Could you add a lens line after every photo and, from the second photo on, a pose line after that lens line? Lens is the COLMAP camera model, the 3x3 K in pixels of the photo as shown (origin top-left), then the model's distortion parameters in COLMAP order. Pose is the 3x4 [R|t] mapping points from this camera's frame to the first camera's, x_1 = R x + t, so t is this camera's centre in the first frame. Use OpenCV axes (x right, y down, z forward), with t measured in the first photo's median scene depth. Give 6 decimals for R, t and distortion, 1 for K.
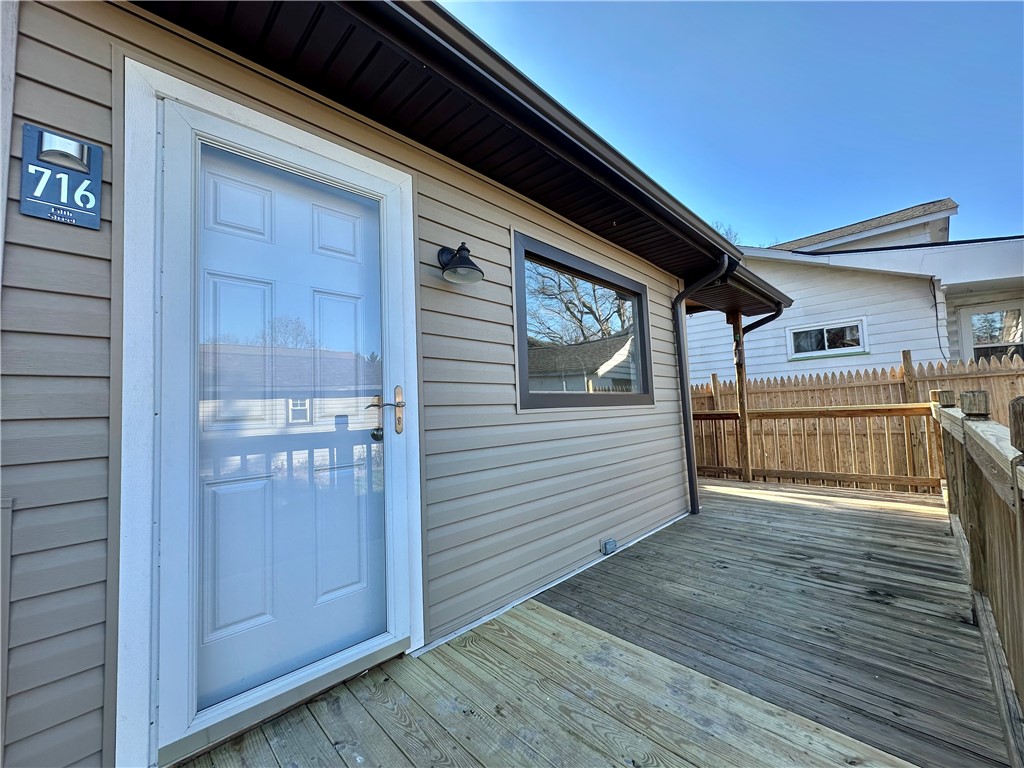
lens RADIAL K [[396.6, 0, 512.0], [0, 396.6, 384.0], [0, 0, 1]] dist [-0.000092, -0.000183]
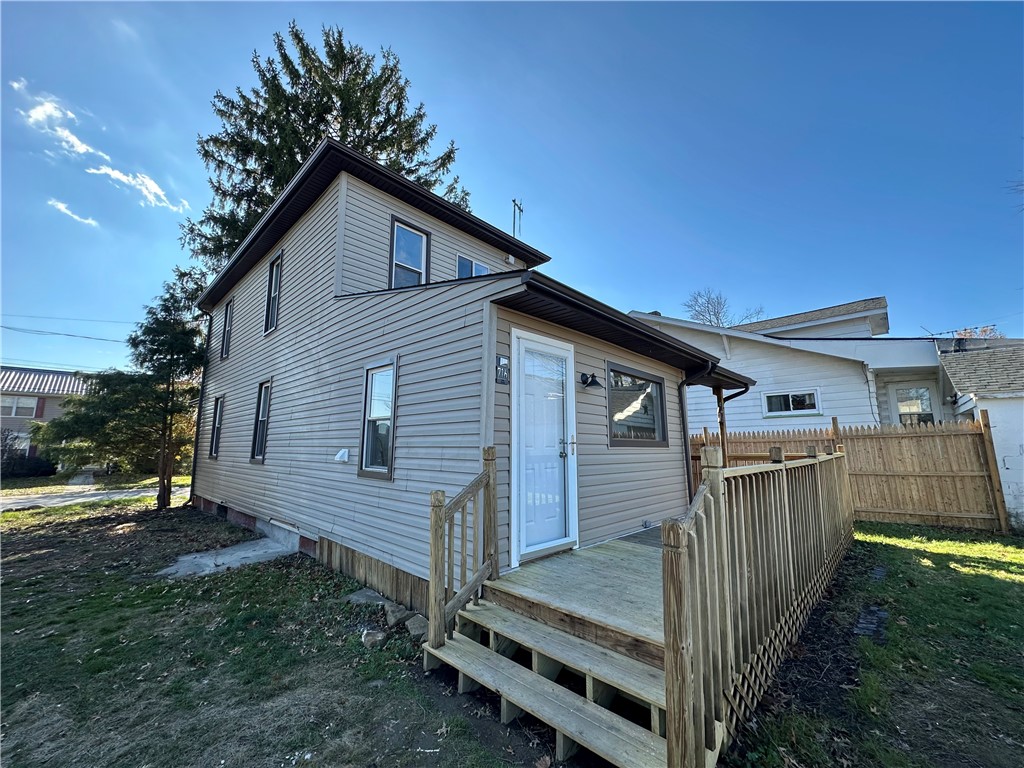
lens RADIAL K [[408.0, 0, 512.0], [0, 408.0, 384.0], [0, 0, 1]] dist [0.001153, 0.000217]
pose [[0.999037, 0.040003, 0.018012, -0.237341], [-0.038142, 0.994848, -0.093930, -0.019316], [-0.021676, 0.093153, 0.995416, -0.503528]]
